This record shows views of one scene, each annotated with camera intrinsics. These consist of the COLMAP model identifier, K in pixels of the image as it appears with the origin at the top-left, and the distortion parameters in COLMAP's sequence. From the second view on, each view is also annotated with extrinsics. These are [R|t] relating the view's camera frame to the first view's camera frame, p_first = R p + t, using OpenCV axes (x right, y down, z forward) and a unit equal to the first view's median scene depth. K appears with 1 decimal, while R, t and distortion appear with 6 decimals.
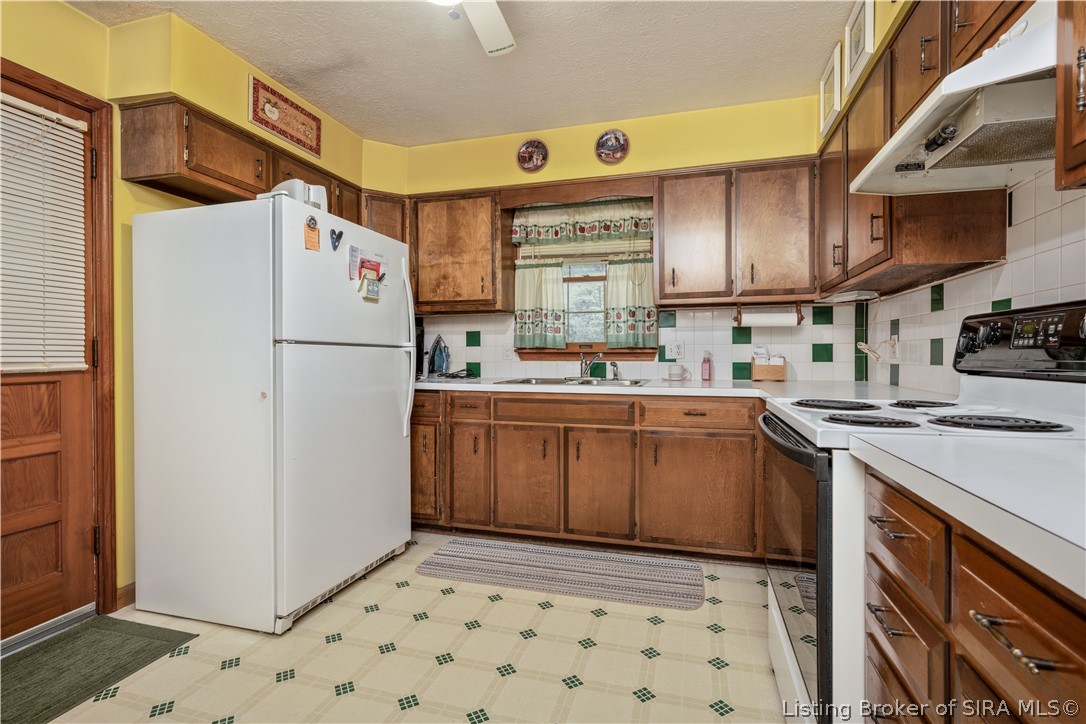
lens RADIAL K [[503.5, 0, 554.9], [0, 503.5, 358.4], [0, 0, 1]] dist [0.002855, -0.000813]
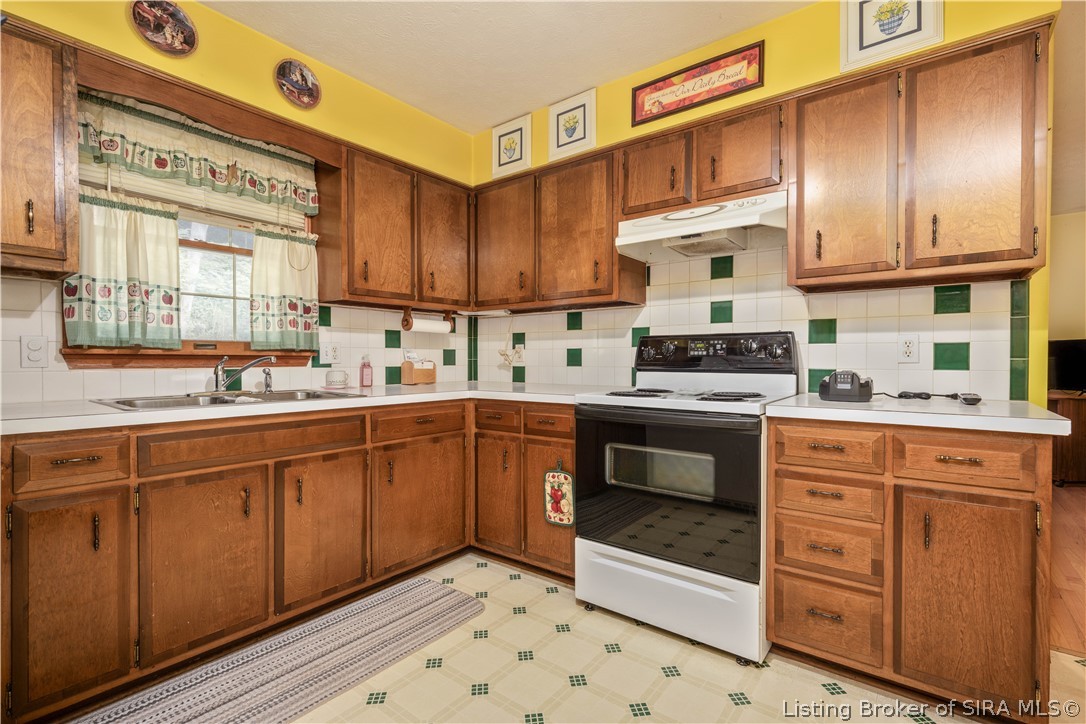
lens RADIAL K [[503.5, 0, 553.6], [0, 503.5, 364.8], [0, 0, 1]] dist [0.002855, -0.000813]
pose [[0.364328, -0.008367, 0.931233, -0.454623], [0.004841, 0.999963, 0.007091, -0.001822], [-0.931258, 0.001924, 0.364355, 0.365380]]
